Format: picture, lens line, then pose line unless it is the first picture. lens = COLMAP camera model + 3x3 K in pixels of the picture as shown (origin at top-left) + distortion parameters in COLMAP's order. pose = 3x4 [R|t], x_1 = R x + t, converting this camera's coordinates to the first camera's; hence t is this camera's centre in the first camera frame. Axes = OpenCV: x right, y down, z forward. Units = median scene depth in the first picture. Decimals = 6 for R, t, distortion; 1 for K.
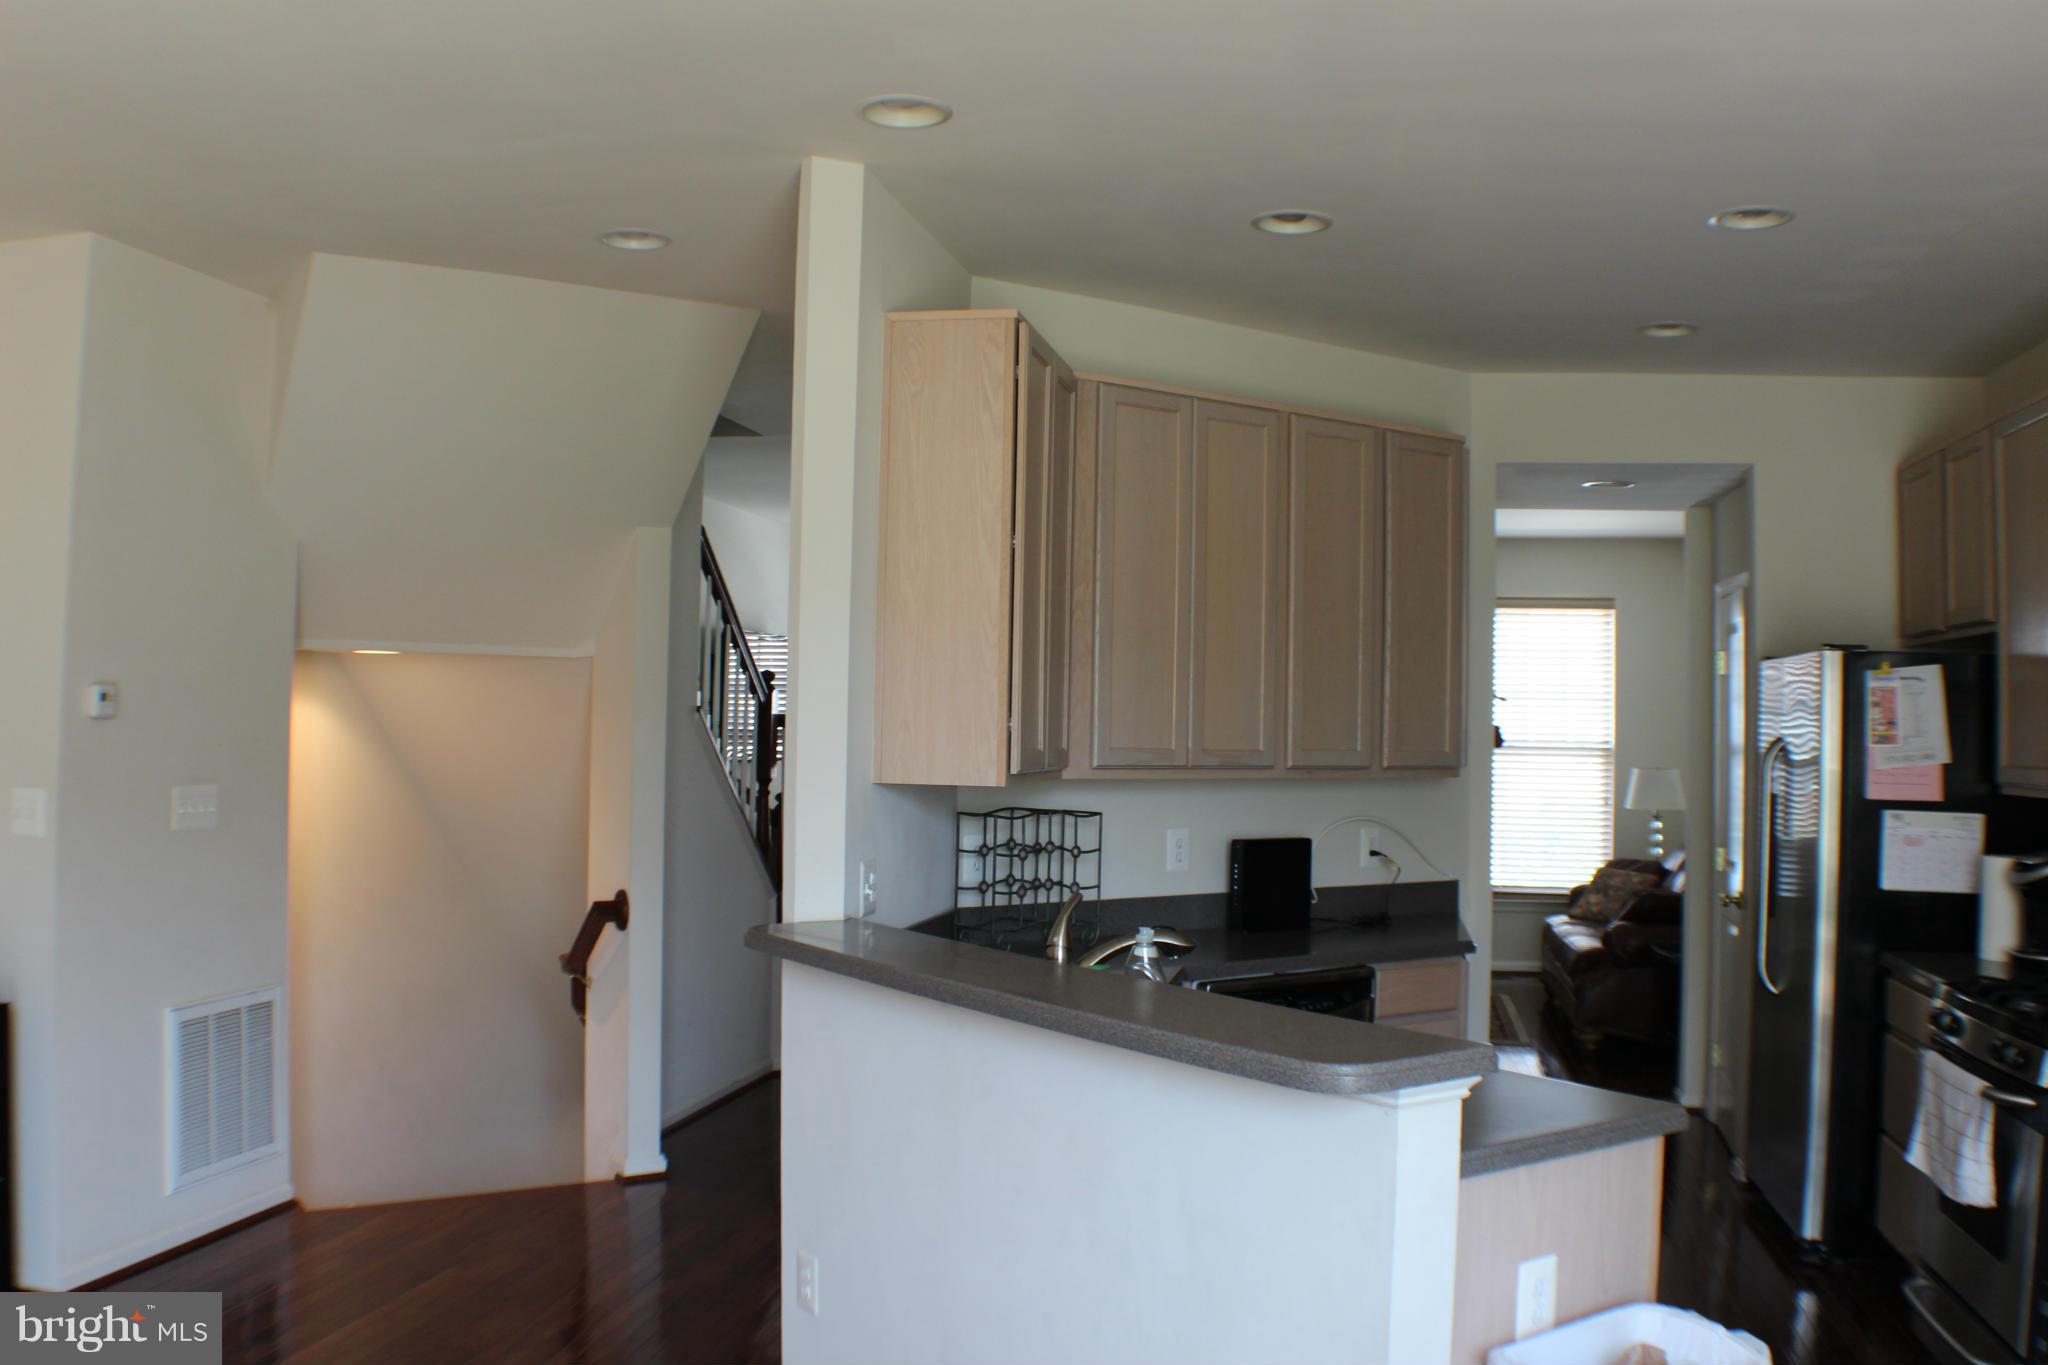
lens RADIAL K [[1806.0, 0, 1029.0], [0, 1806.0, 644.3], [0, 0, 1]] dist [-0.205790, 0.093992]
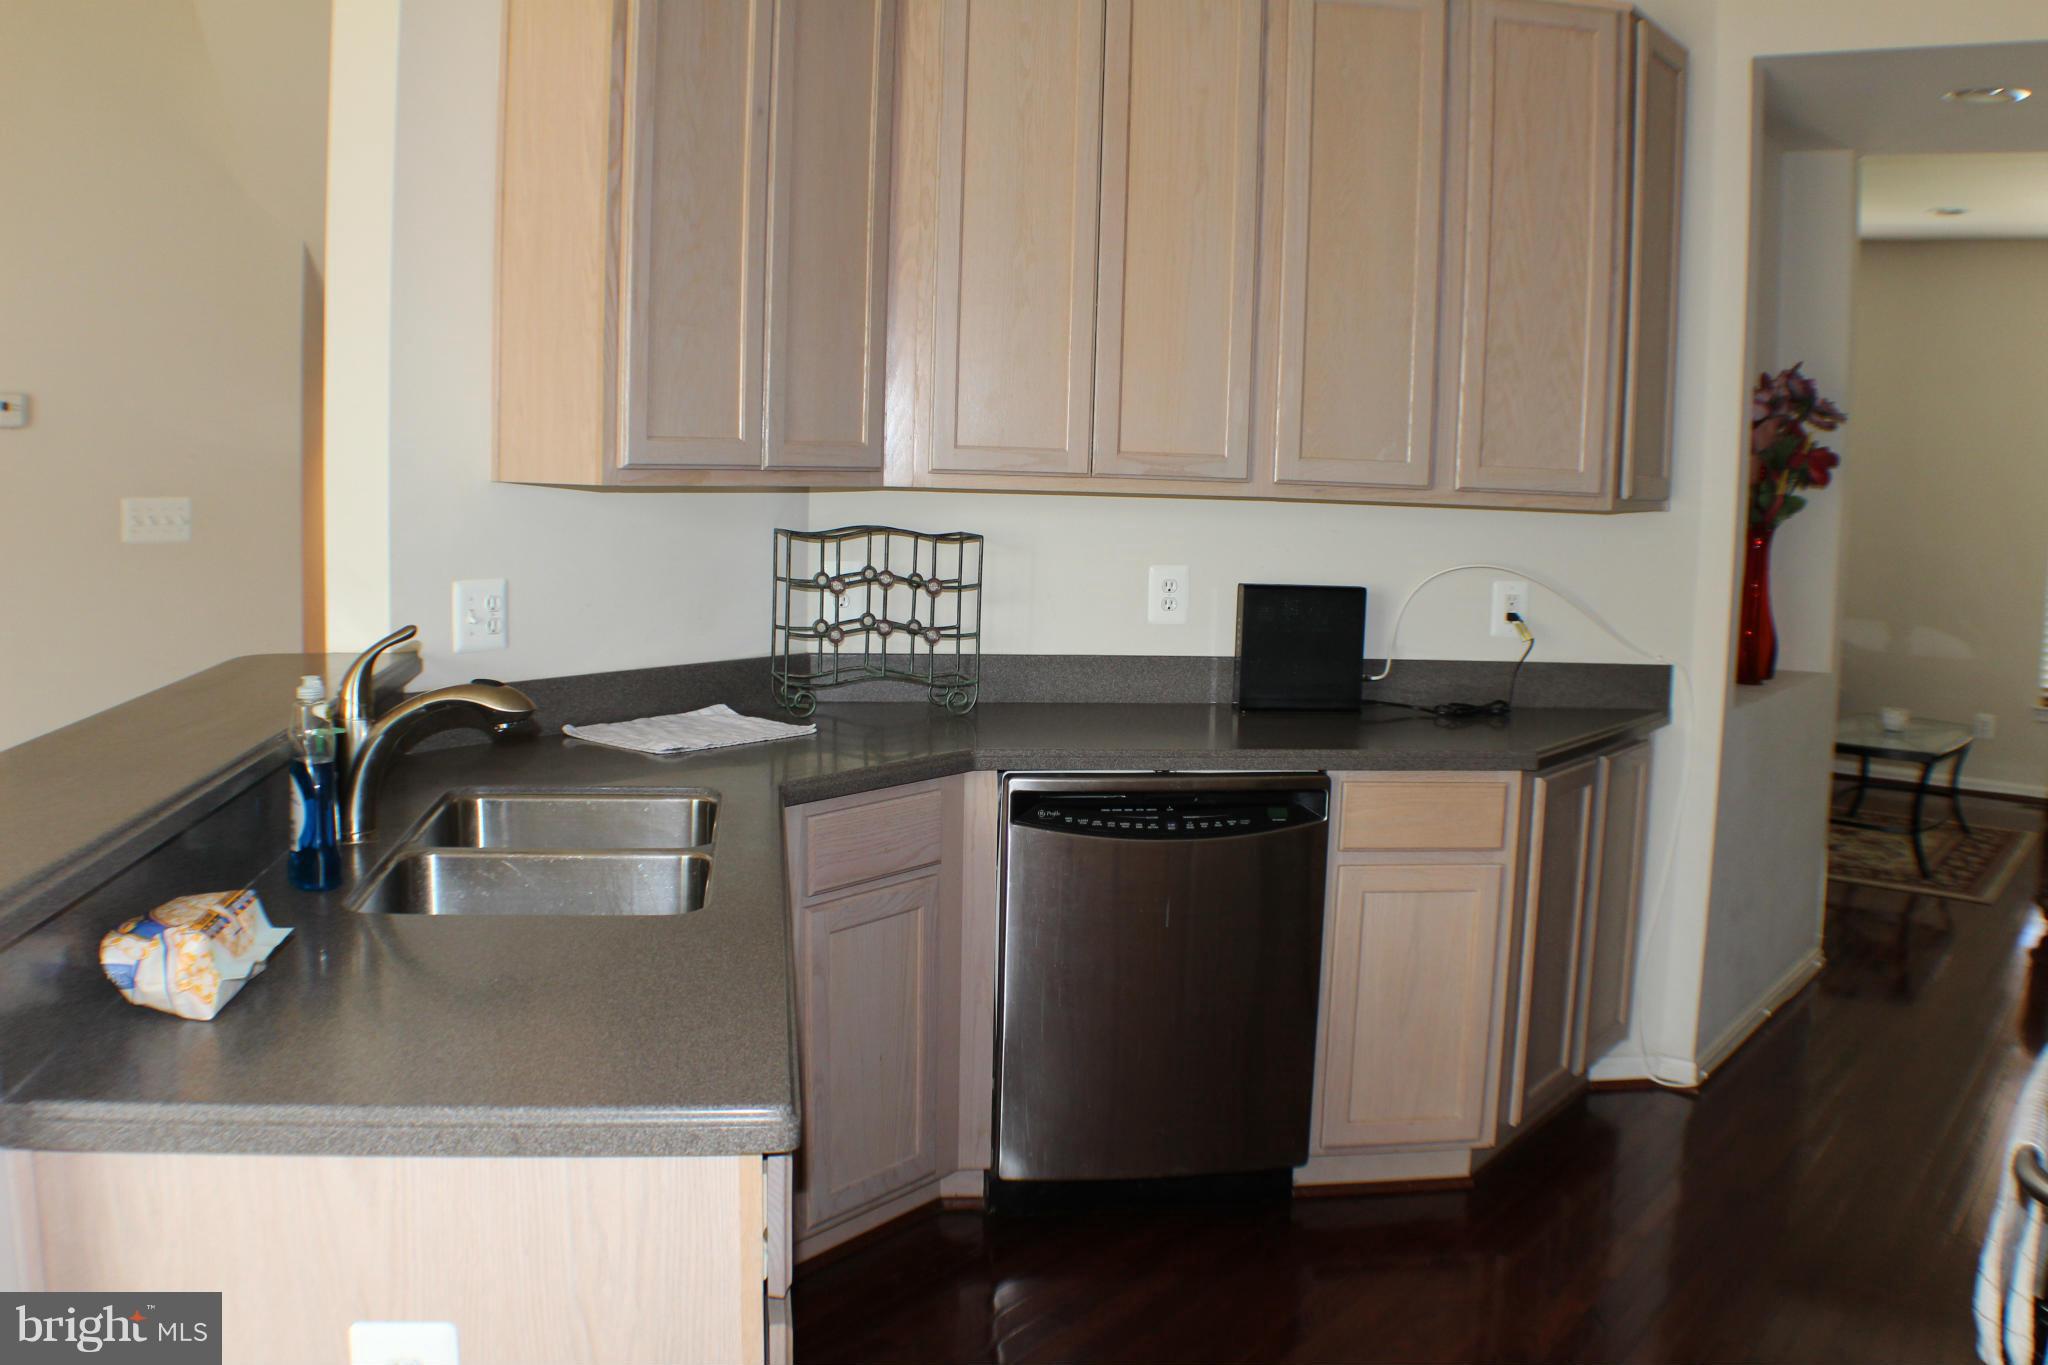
lens RADIAL K [[1769.6, 0, 1024.0], [0, 1769.6, 682.5], [0, 0, 1]] dist [-0.209796, 0.091909]
pose [[0.898928, 0.062589, -0.433602, 0.365362], [0.005628, 0.988010, 0.154284, 0.040772], [0.438060, -0.141131, 0.887798, 0.348029]]
